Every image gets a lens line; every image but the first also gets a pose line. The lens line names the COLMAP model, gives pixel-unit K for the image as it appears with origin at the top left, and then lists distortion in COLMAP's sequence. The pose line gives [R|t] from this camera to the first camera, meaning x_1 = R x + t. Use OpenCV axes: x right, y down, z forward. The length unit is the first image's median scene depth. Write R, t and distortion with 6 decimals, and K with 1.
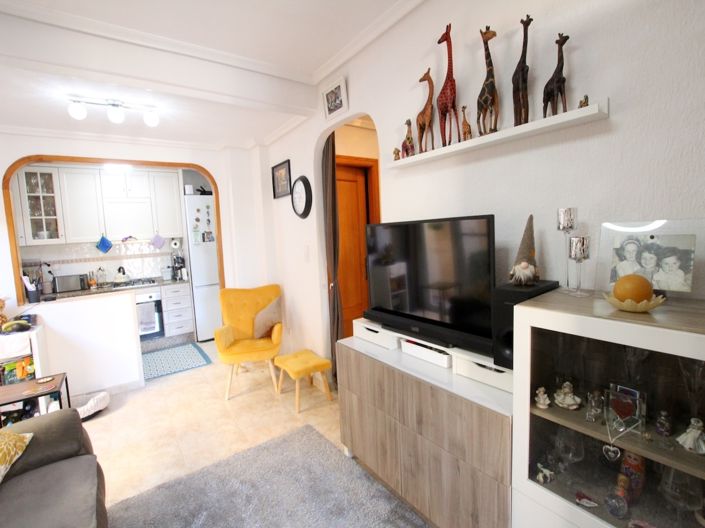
lens RADIAL K [[322.1, 0, 348.9], [0, 322.1, 260.6], [0, 0, 1]] dist [-0.026141, 0.000061]
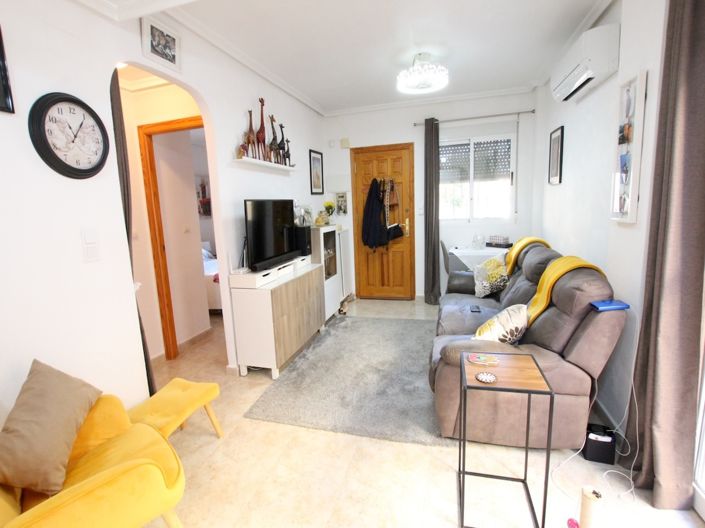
lens RADIAL K [[333.9, 0, 356.4], [0, 333.9, 254.1], [0, 0, 1]] dist [-0.018292, 0.000255]
pose [[-0.620512, -0.040885, 0.783130, -0.660857], [0.135313, 0.978079, 0.158277, -0.023327], [-0.772434, 0.204181, -0.601378, 0.778959]]
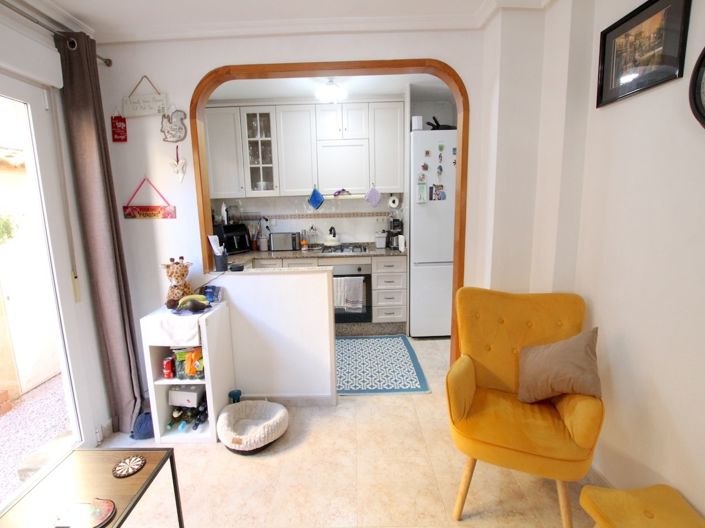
lens RADIAL K [[333.9, 0, 356.4], [0, 333.9, 254.1], [0, 0, 1]] dist [-0.018292, 0.000255]
pose [[0.818733, 0.121190, -0.561239, -0.206064], [-0.068352, 0.991092, 0.114299, -0.017287], [0.570092, -0.055219, 0.819723, 0.387483]]
